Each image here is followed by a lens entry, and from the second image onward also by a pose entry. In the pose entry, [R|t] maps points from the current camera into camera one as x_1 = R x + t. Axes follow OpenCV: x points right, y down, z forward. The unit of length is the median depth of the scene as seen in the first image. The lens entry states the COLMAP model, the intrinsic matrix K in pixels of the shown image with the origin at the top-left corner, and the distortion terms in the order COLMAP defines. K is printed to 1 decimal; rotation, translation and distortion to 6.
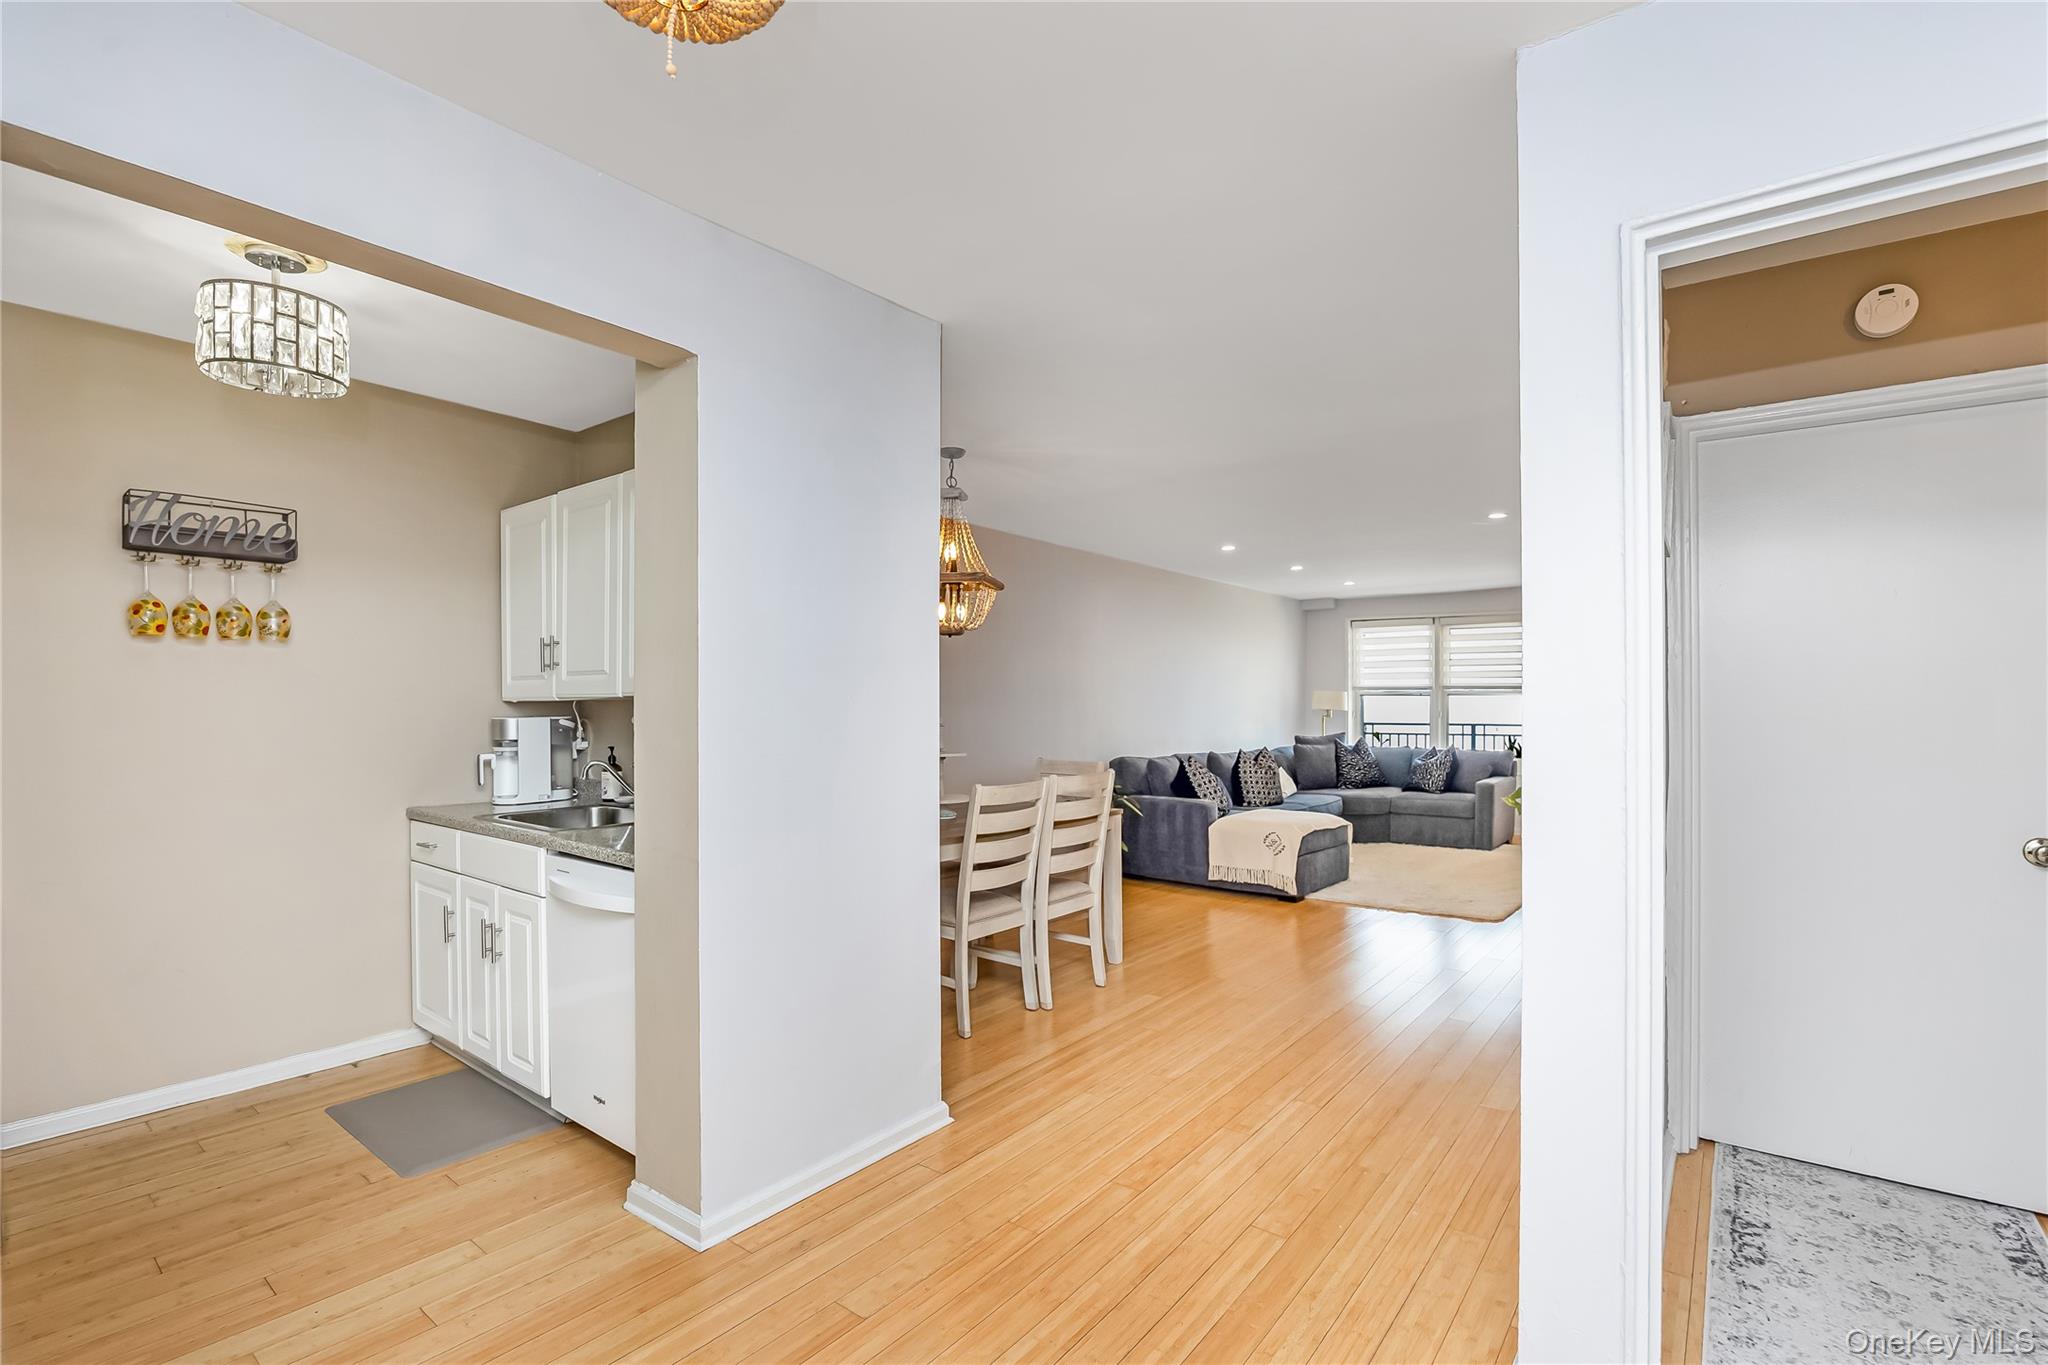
lens RADIAL K [[922.4, 0, 1020.6], [0, 922.4, 700.9], [0, 0, 1]] dist [-0.017178, 0.000298]
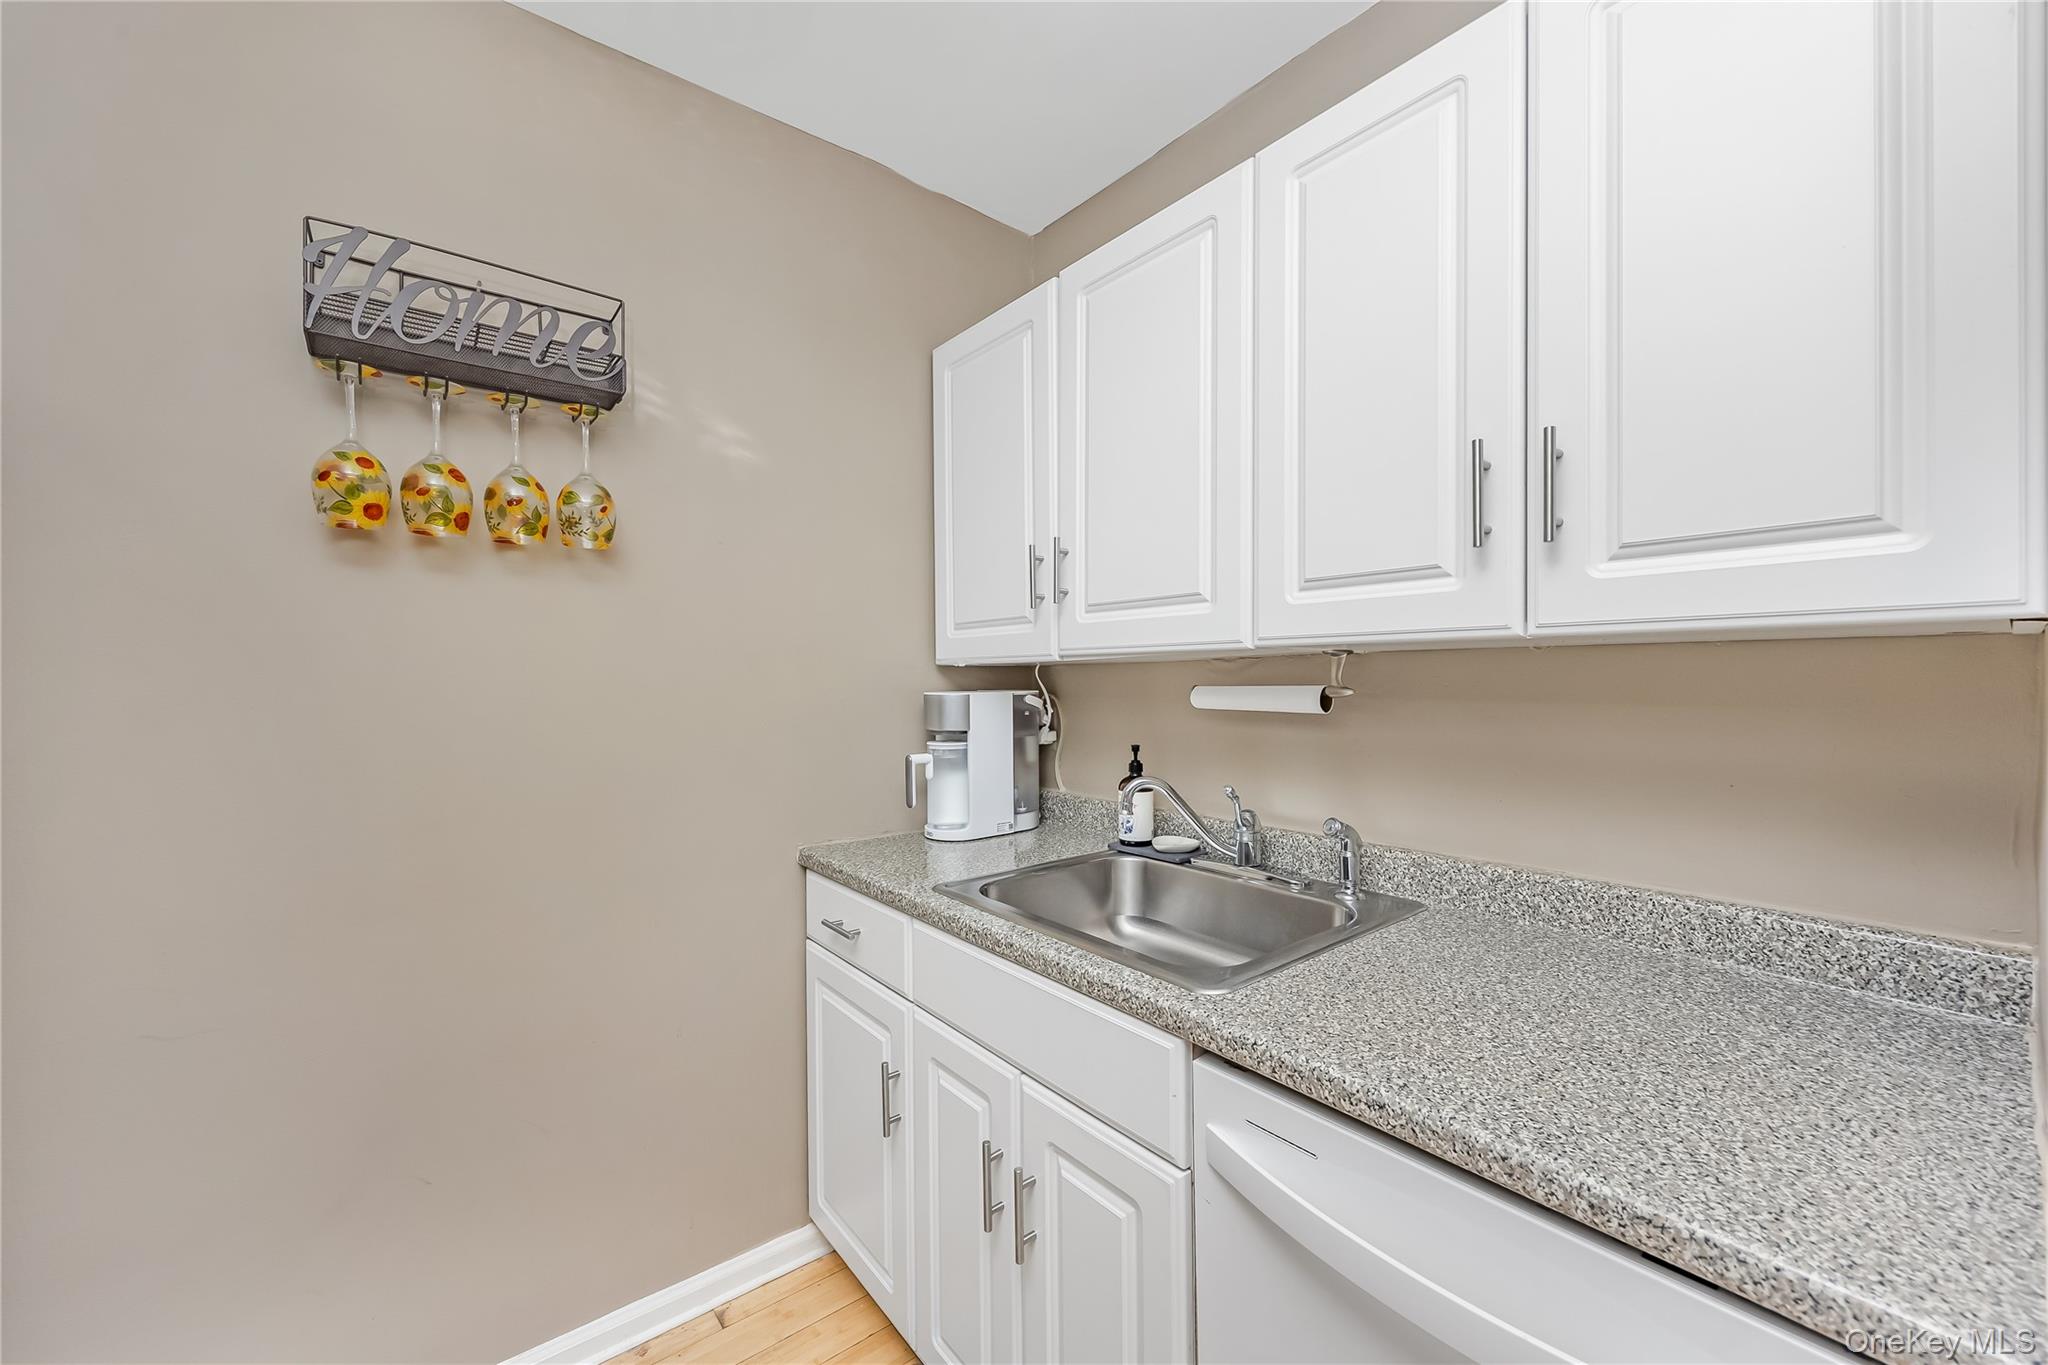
lens RADIAL K [[791.2, 0, 1039.6], [0, 791.2, 682.0], [0, 0, 1]] dist [-0.001477, -0.000494]
pose [[0.976198, 0.000111, -0.216882, -0.410935], [0.001183, 0.999982, 0.005838, 0.008823], [0.216879, -0.005956, 0.976180, 0.540477]]
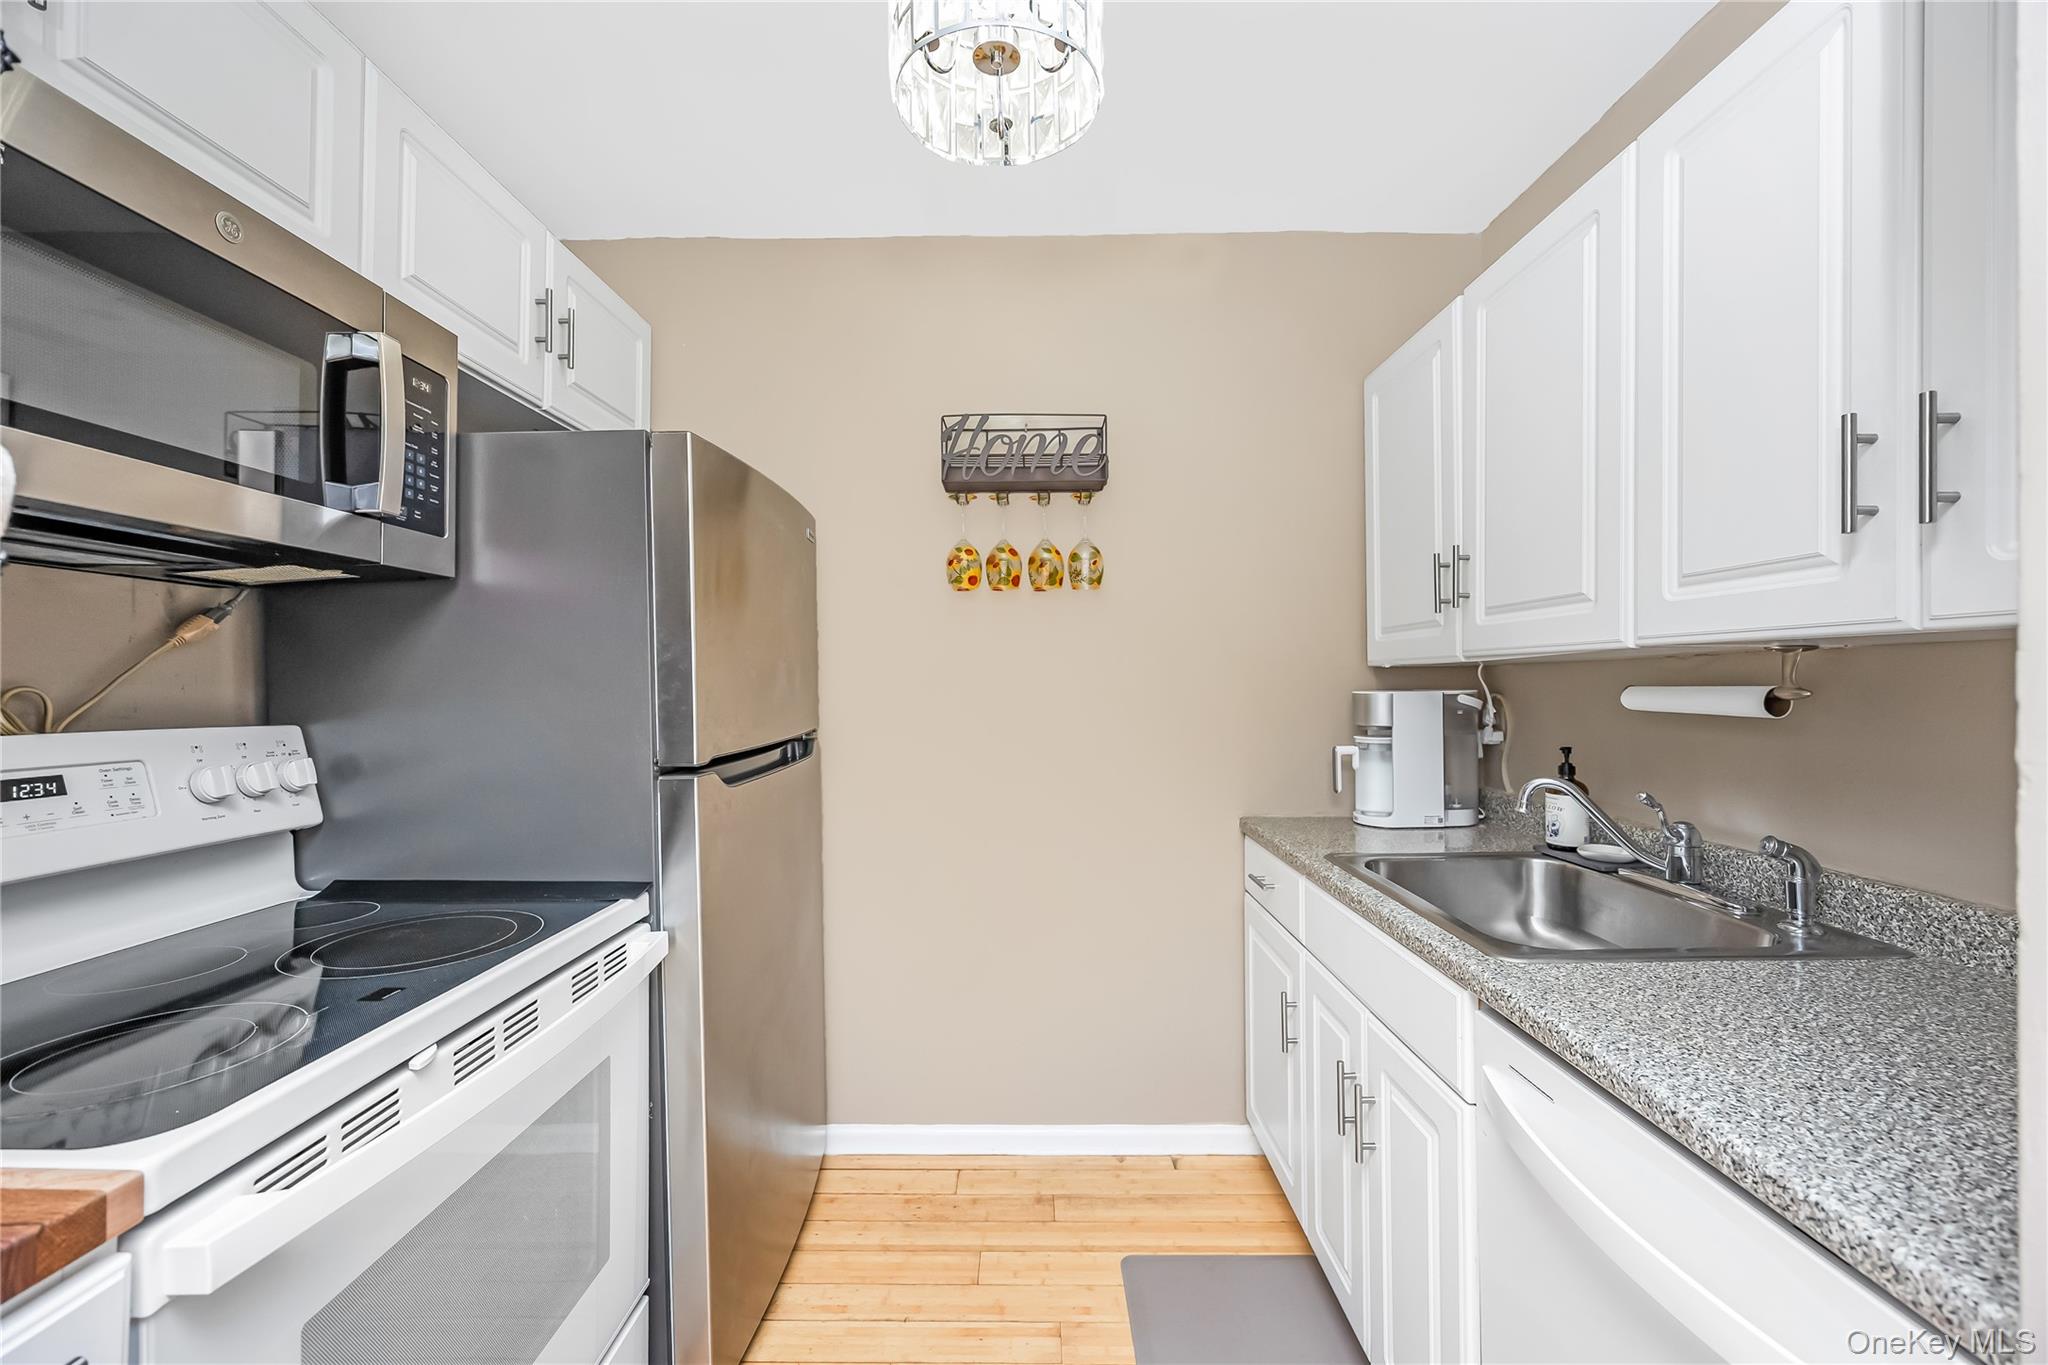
lens RADIAL K [[791.2, 0, 1025.0], [0, 791.2, 685.0], [0, 0, 1]] dist [-0.001477, -0.000494]
pose [[0.615771, 0.004012, -0.787915, -0.285786], [0.005210, 0.999944, 0.009164, 0.007738], [0.787908, -0.009748, 0.615716, 0.485348]]
